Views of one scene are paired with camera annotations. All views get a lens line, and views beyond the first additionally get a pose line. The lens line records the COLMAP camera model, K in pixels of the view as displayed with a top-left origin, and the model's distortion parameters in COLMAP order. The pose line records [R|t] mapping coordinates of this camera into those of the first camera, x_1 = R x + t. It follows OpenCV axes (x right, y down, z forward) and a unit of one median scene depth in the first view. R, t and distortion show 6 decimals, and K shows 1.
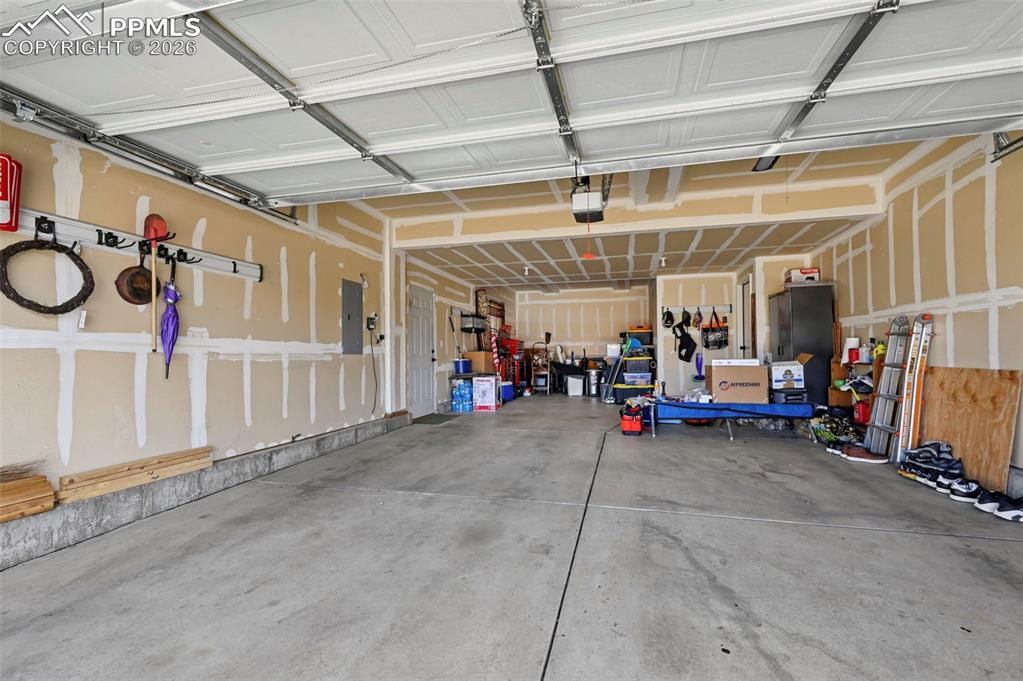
lens RADIAL K [[409.4, 0, 532.2], [0, 409.4, 343.7], [0, 0, 1]] dist [0.000527, 0.000099]
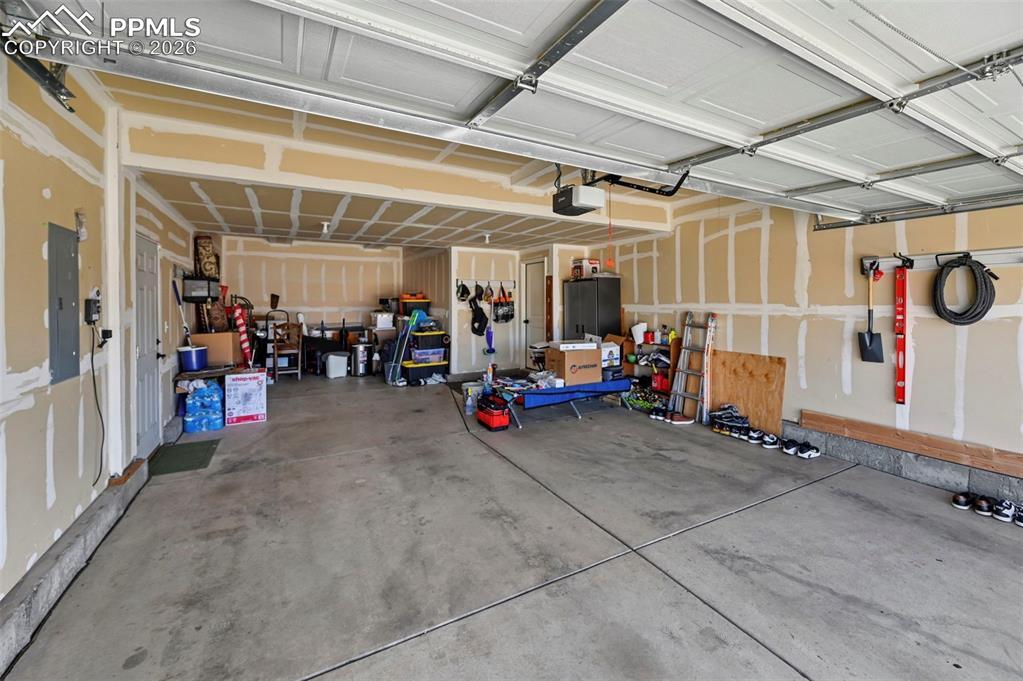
lens RADIAL K [[416.4, 0, 511.6], [0, 416.4, 300.1], [0, 0, 1]] dist [-0.000866, 0.000187]
pose [[0.741822, 0.009248, 0.670533, -0.401158], [-0.022213, 0.999695, 0.010787, -0.090117], [-0.670229, -0.022896, 0.741801, 0.307594]]
